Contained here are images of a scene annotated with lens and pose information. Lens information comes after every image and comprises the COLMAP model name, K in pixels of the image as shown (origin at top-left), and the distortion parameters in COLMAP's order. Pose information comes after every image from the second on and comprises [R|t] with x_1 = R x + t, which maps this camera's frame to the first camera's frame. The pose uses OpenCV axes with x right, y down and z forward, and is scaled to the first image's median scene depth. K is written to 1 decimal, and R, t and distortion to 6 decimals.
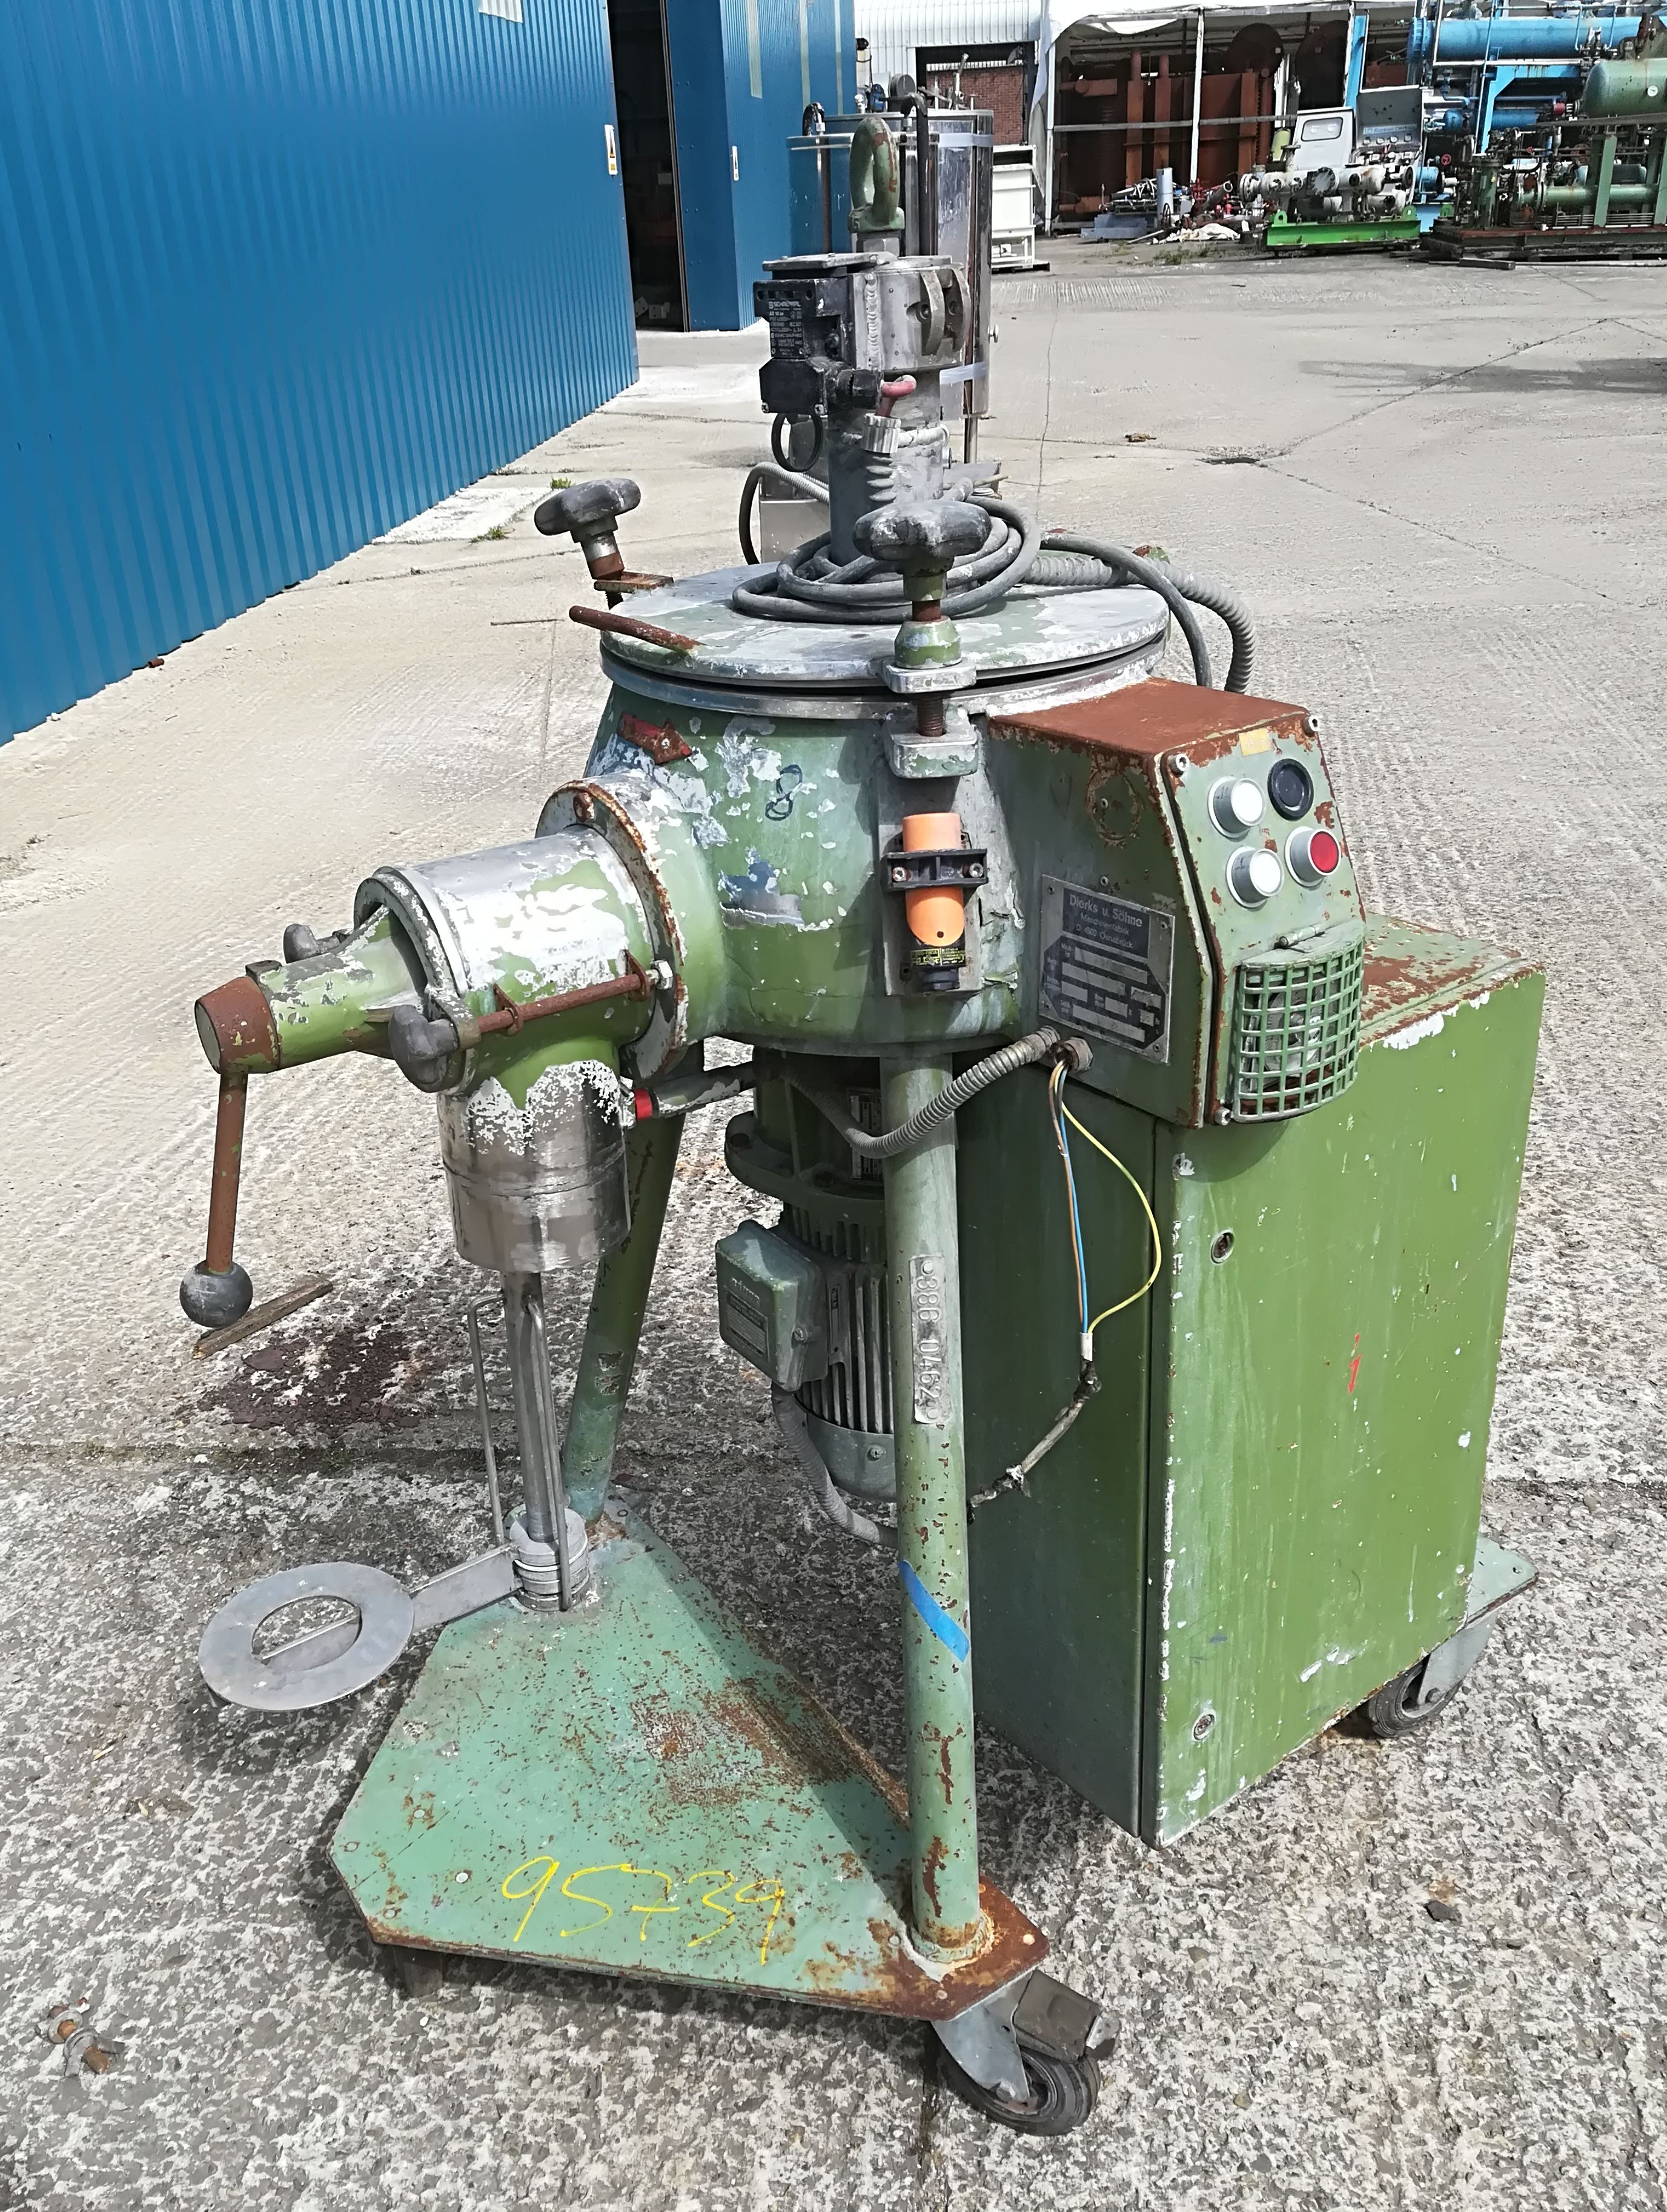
lens RADIAL K [[1866.5, 0, 828.4], [0, 1866.5, 1089.7], [0, 0, 1]] dist [0.014716, -0.034692]
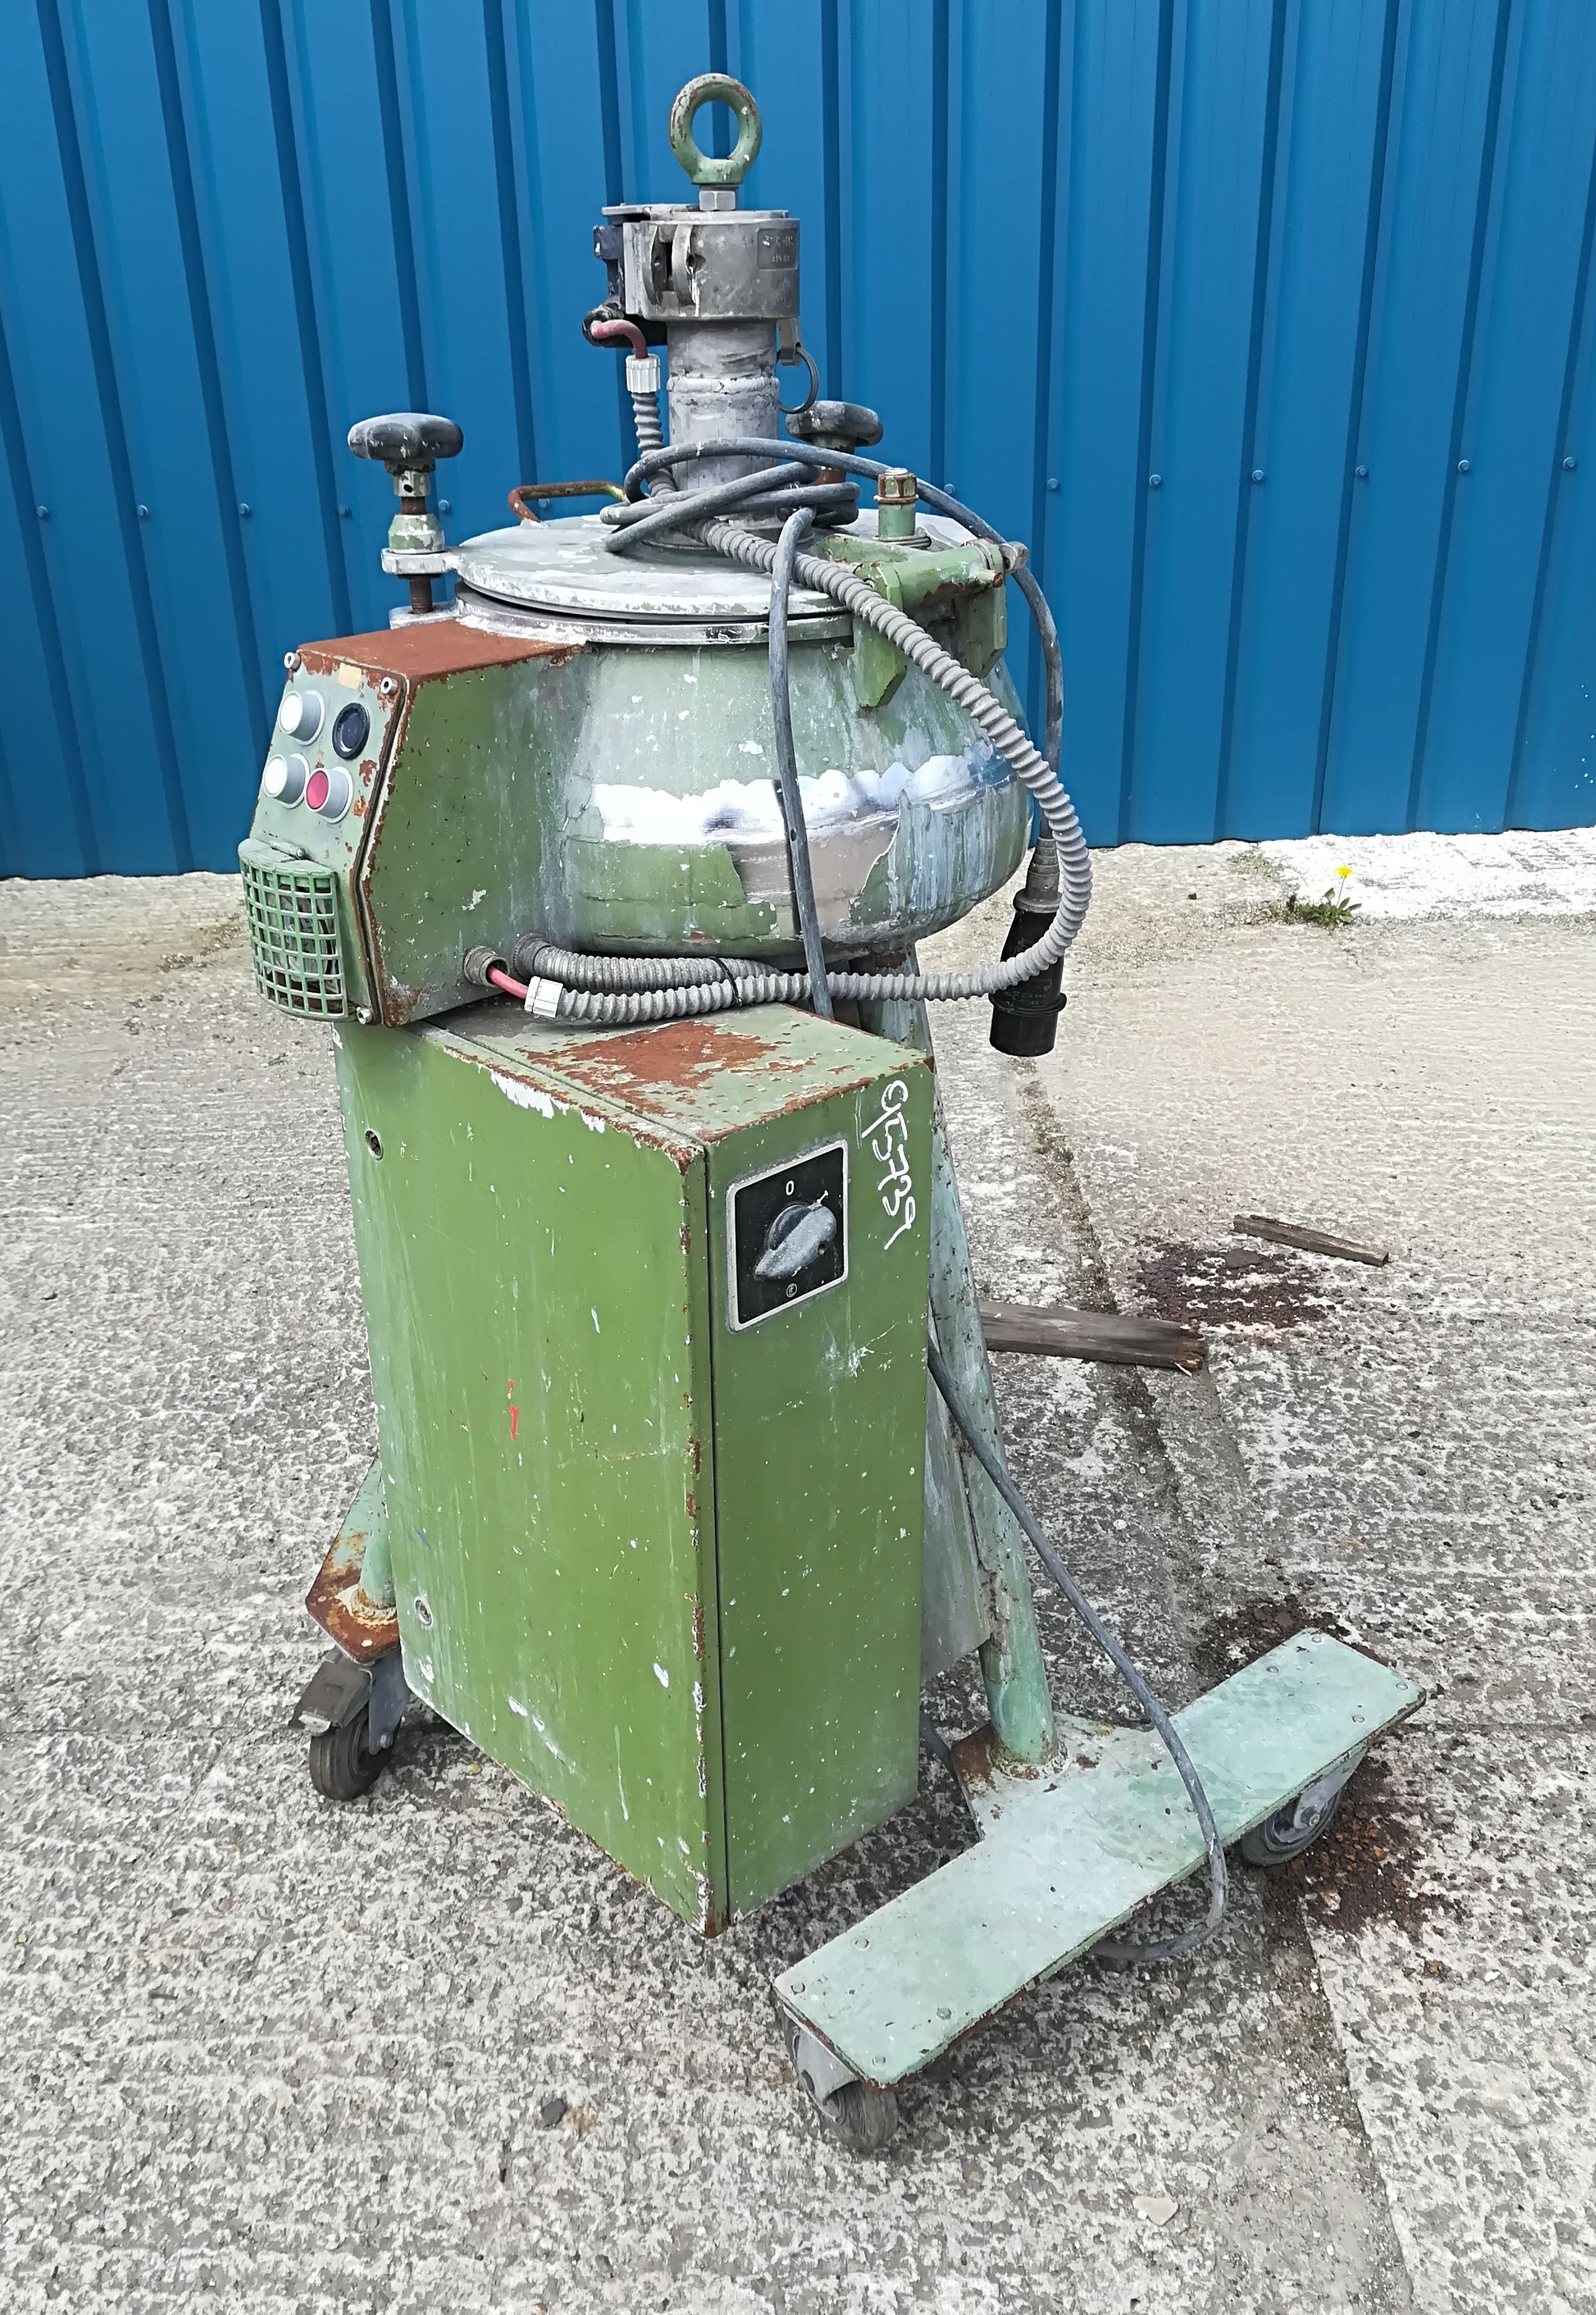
lens RADIAL K [[2039.7, 0, 790.9], [0, 2039.7, 1173.3], [0, 0, 1]] dist [0.007079, -0.014825]
pose [[0.093676, 0.469506, -0.877946, 1.059961], [-0.413569, 0.820493, 0.394654, -0.388055], [0.905641, 0.326121, 0.271034, 0.745332]]
